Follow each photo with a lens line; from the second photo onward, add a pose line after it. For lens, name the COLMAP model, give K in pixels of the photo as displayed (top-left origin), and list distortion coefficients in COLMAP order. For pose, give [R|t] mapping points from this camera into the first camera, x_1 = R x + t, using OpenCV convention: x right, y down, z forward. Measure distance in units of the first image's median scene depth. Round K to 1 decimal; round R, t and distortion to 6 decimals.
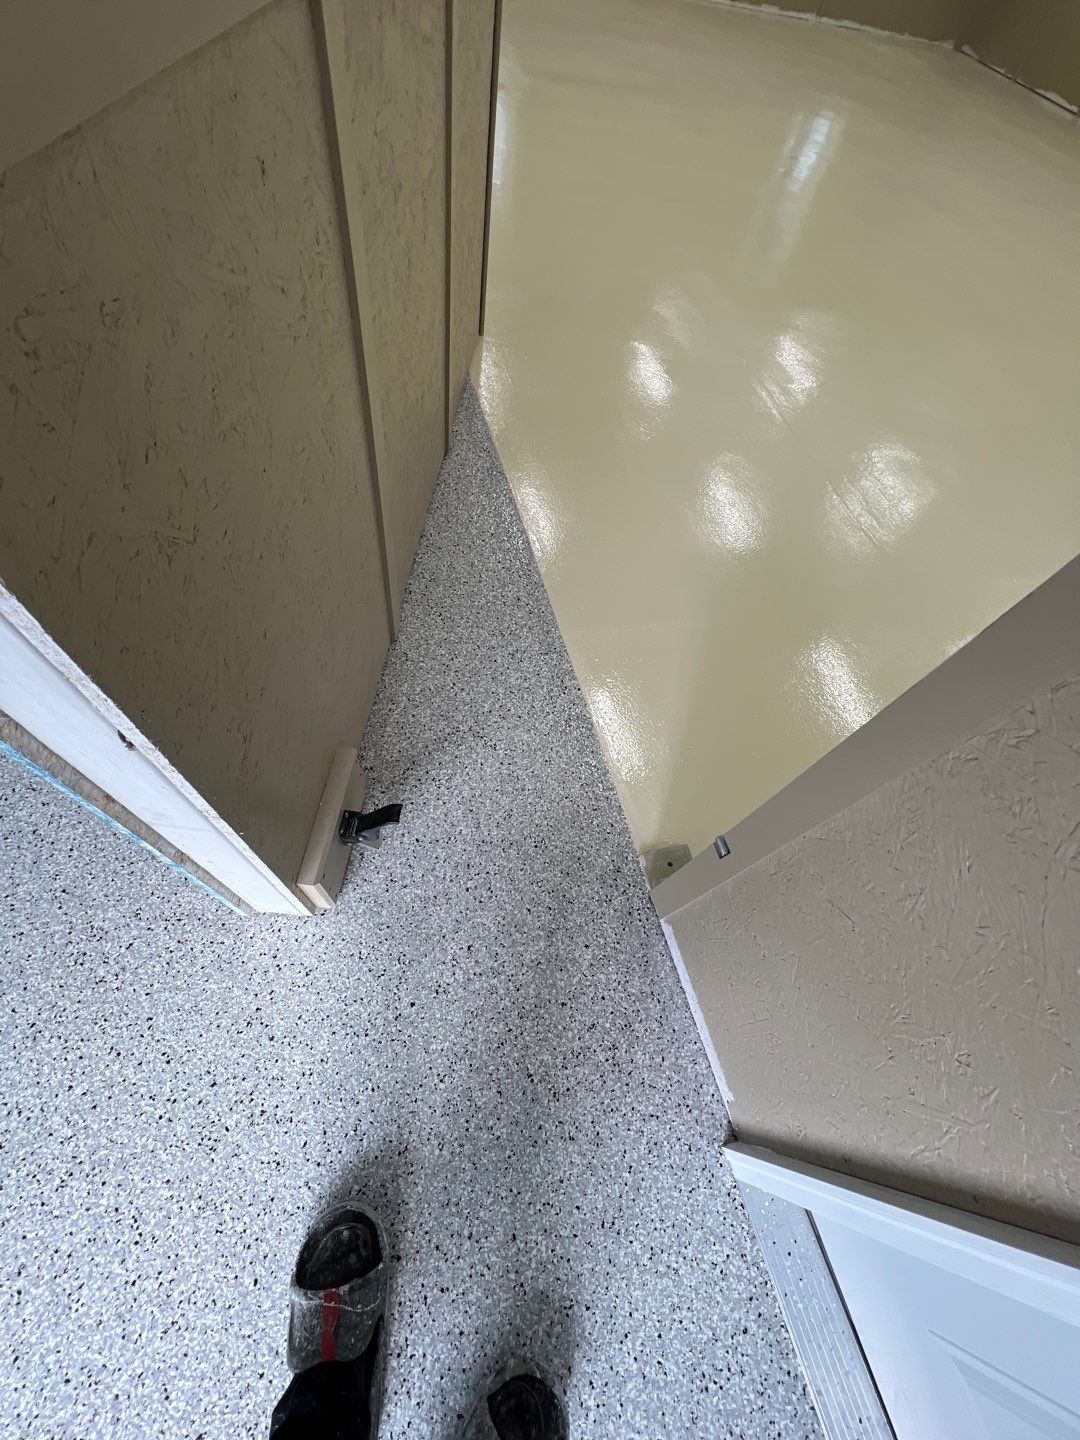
lens RADIAL K [[576.5, 0, 547.6], [0, 576.5, 721.3], [0, 0, 1]] dist [-0.001255, 0.000635]
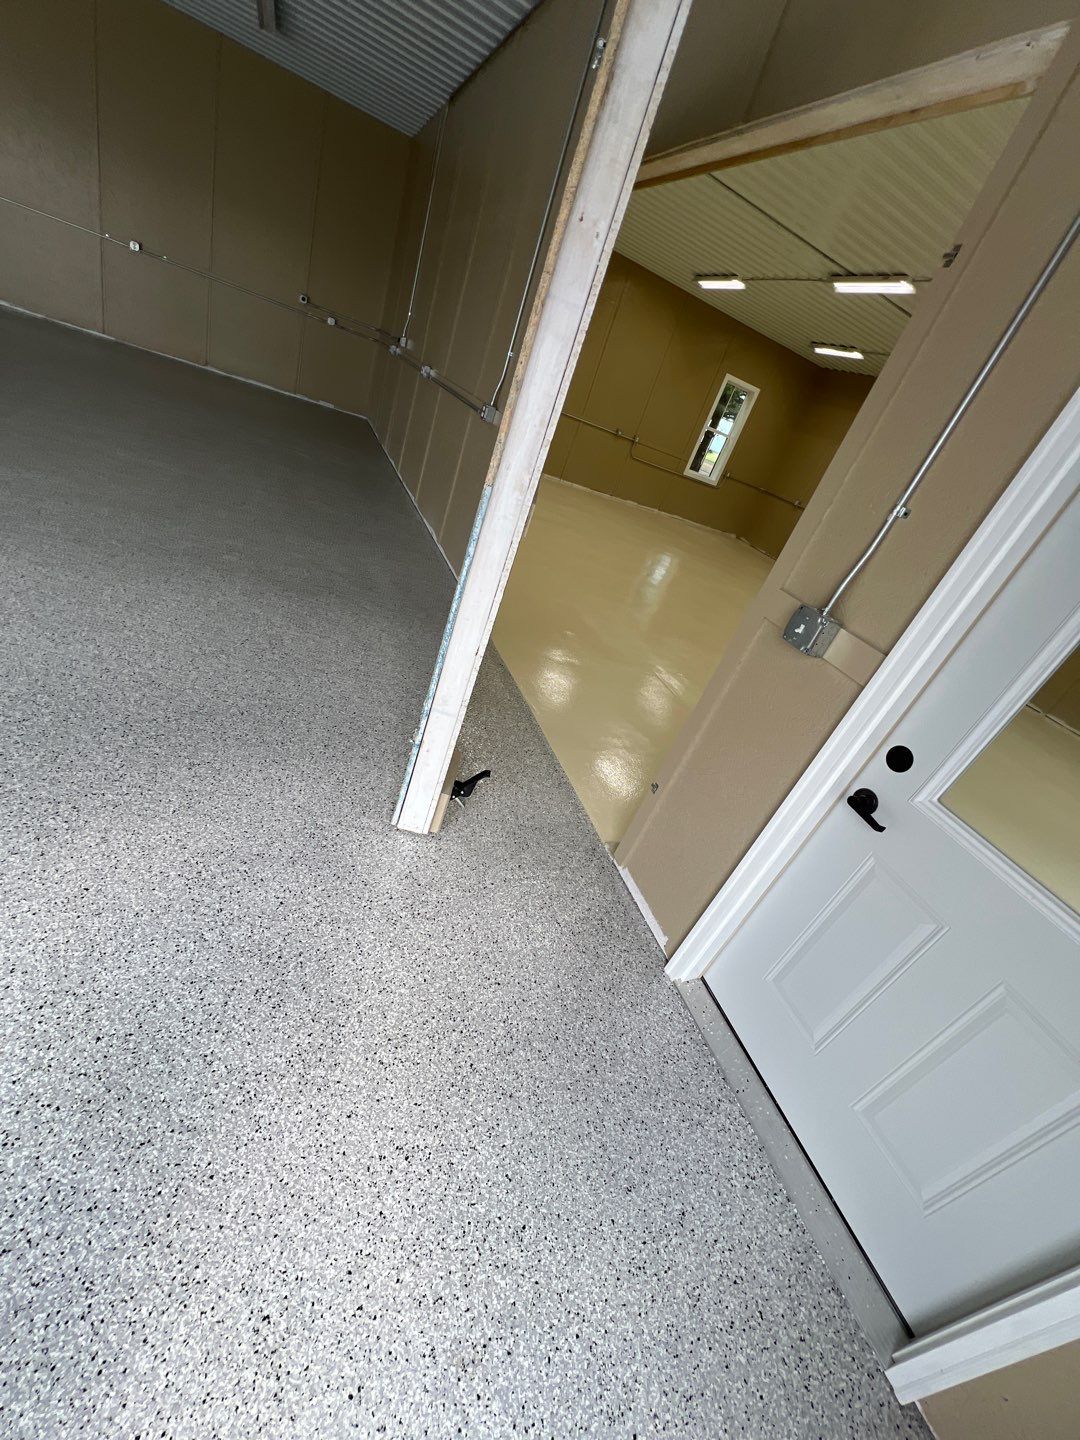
lens RADIAL K [[576.5, 0, 541.7], [0, 576.5, 721.7], [0, 0, 1]] dist [-0.001255, 0.000635]
pose [[0.980664, 0.116379, 0.157333, -0.400280], [-0.029166, 0.881894, -0.470544, 0.834259], [-0.193512, 0.456857, 0.868237, -0.757335]]
